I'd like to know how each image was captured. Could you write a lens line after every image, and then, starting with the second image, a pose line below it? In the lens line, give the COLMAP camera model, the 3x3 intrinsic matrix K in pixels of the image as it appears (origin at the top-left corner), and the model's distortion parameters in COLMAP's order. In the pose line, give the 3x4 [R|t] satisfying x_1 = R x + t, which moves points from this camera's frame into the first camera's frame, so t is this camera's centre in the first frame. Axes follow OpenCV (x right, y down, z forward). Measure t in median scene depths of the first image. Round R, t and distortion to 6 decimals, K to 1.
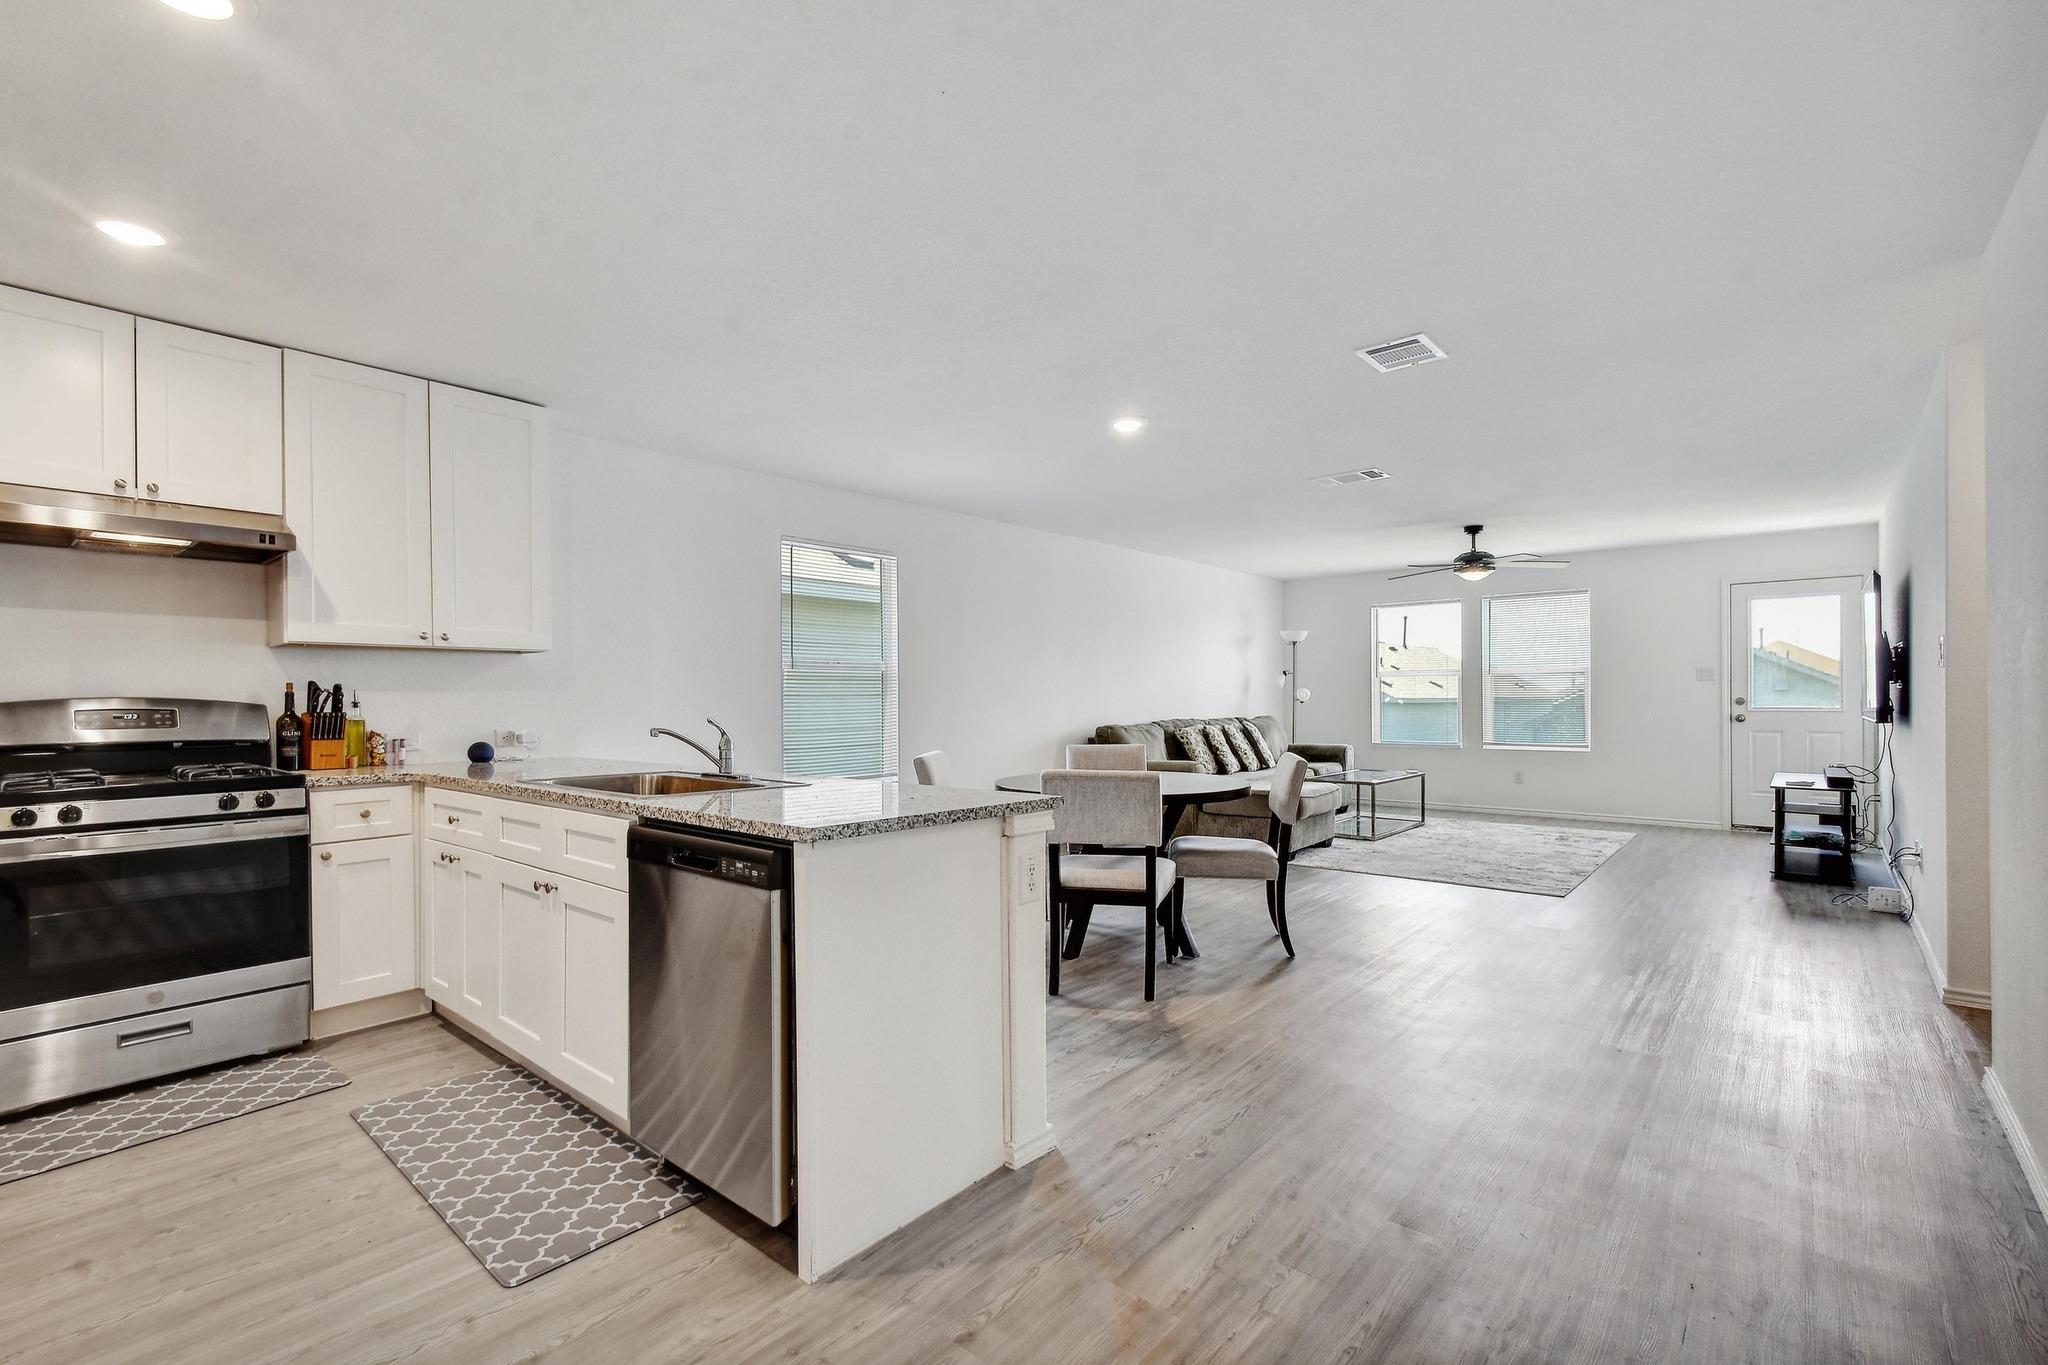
lens RADIAL K [[901.4, 0, 1019.8], [0, 901.4, 699.9], [0, 0, 1]] dist [0.002226, 0.000241]
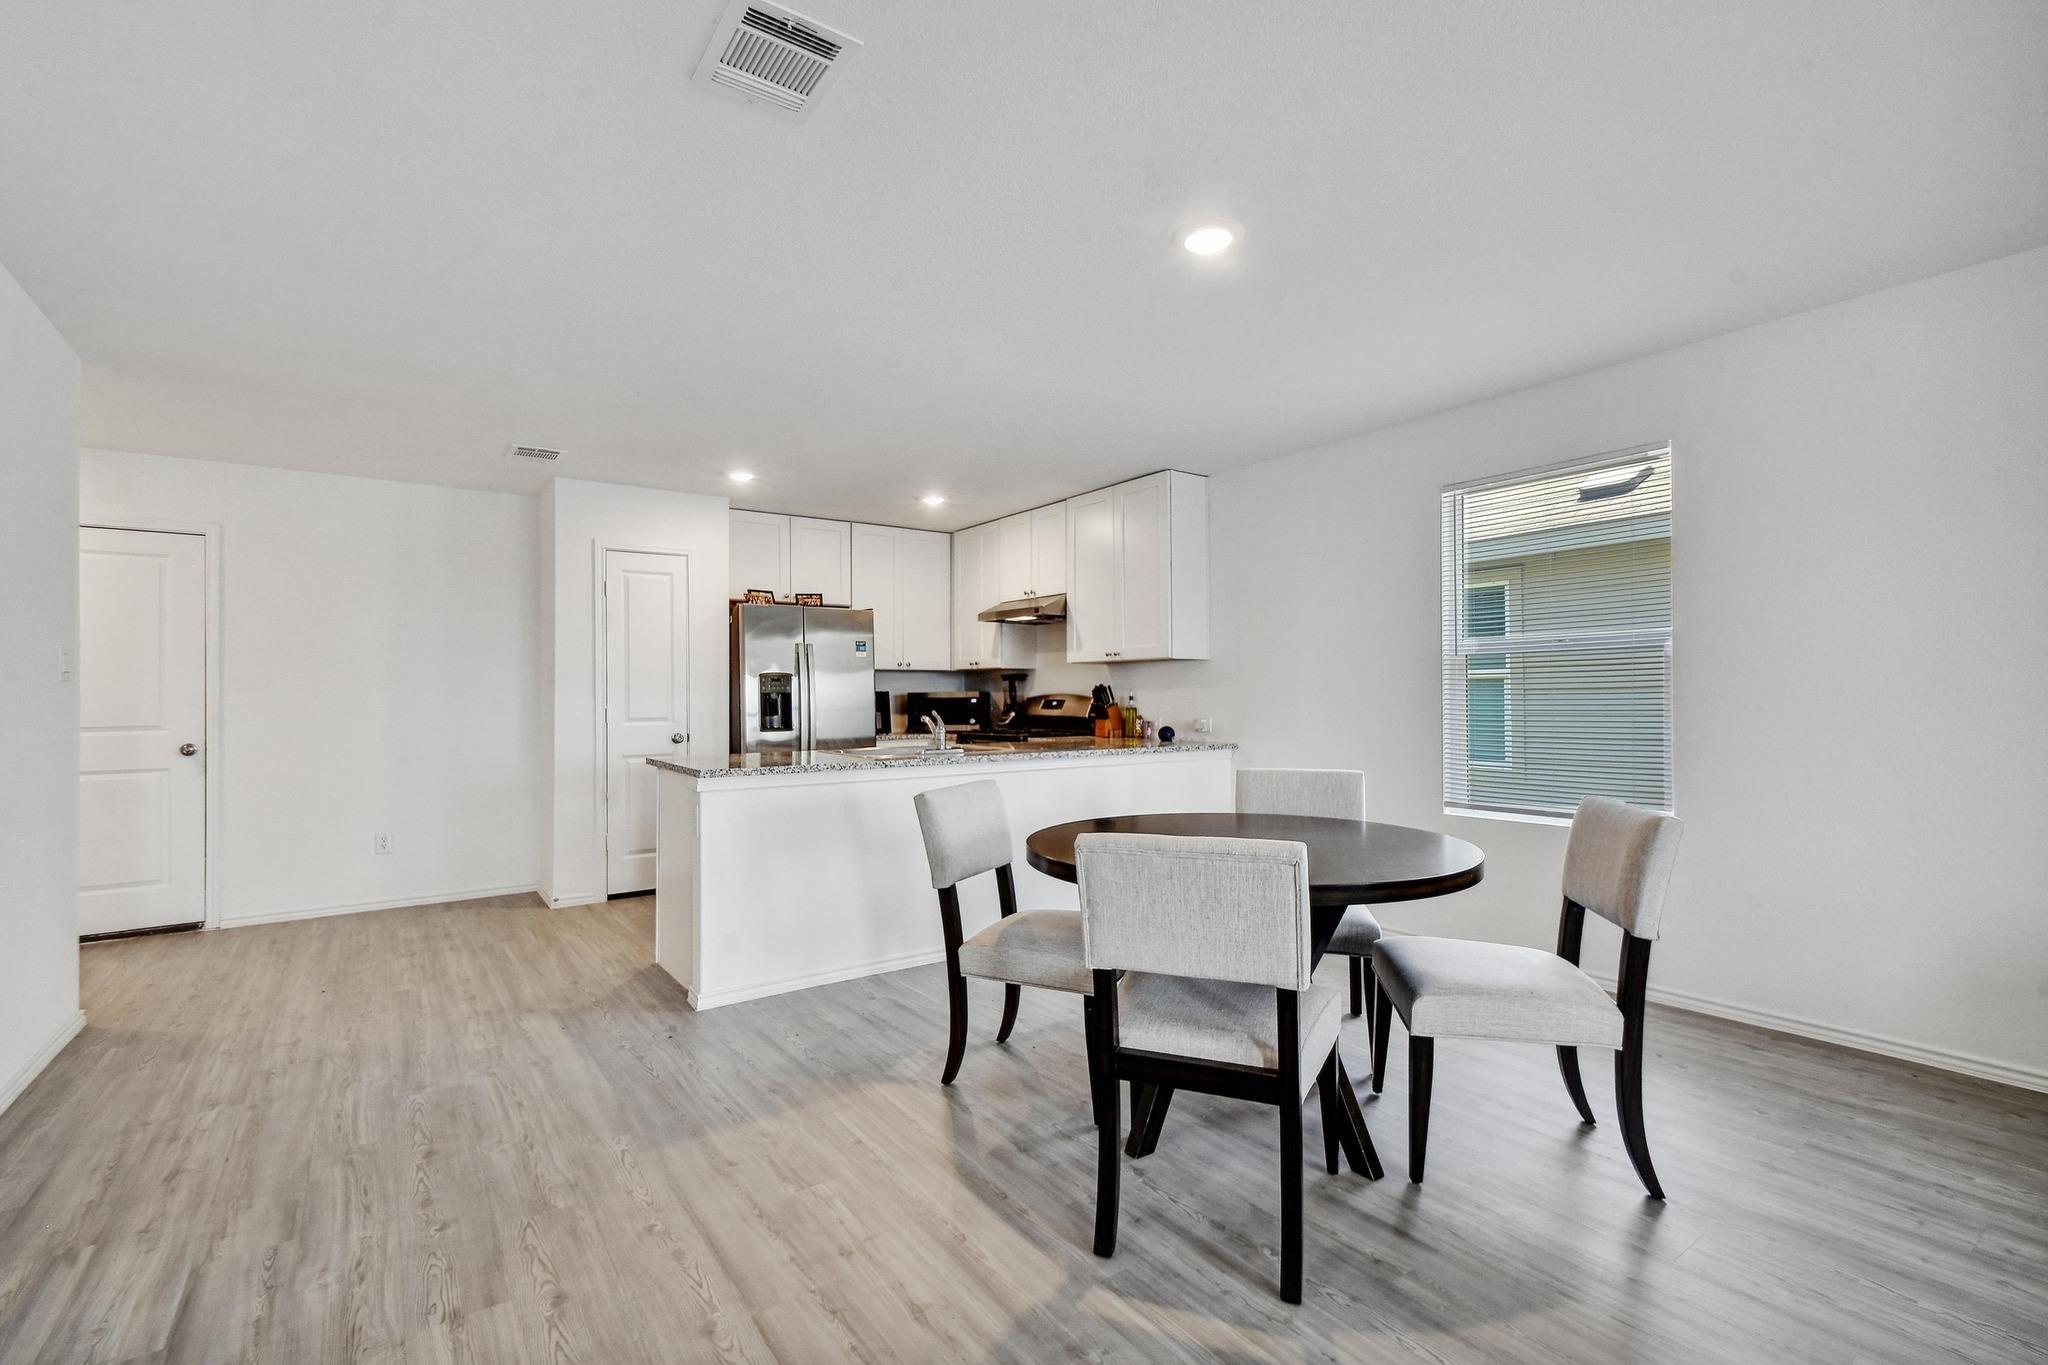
lens RADIAL K [[887.5, 0, 1006.2], [0, 887.5, 689.6], [0, 0, 1]] dist [-0.000589, -0.000106]
pose [[-0.236364, 0.000621, -0.971664, 0.816944], [0.007113, 0.999974, -0.001091, -0.009370], [0.971638, -0.007169, -0.236363, 1.139825]]
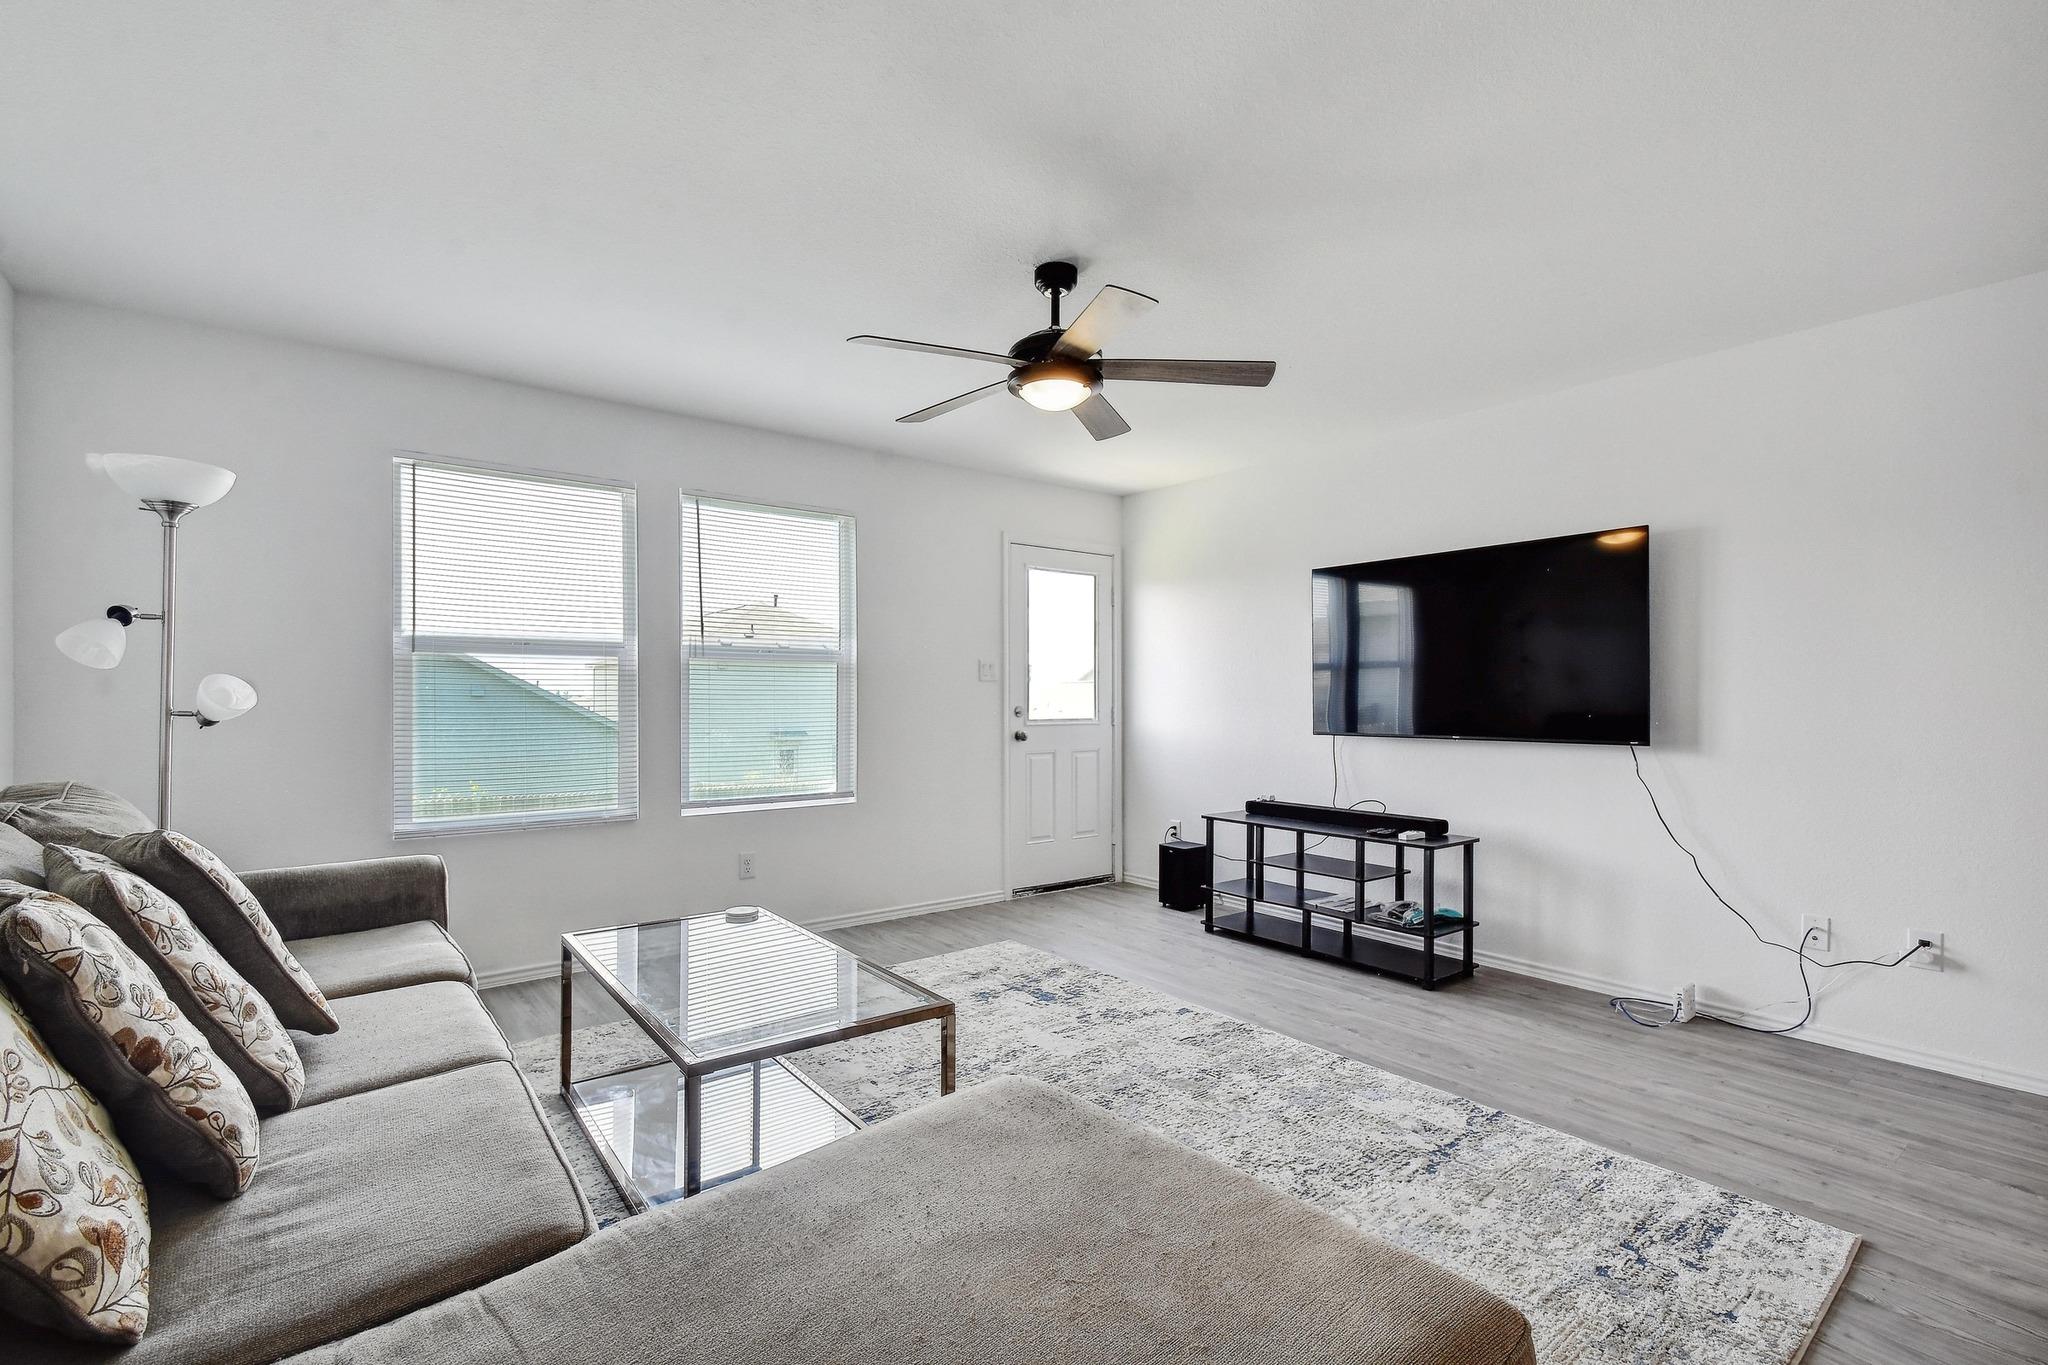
lens RADIAL K [[920.1, 0, 1005.6], [0, 920.1, 702.3], [0, 0, 1]] dist [0.001998, -0.000079]
pose [[0.207071, 0.000275, 0.978326, 0.208441], [-0.000432, 1.000000, -0.000190, -0.010101], [-0.978326, -0.000384, 0.207071, 1.762242]]
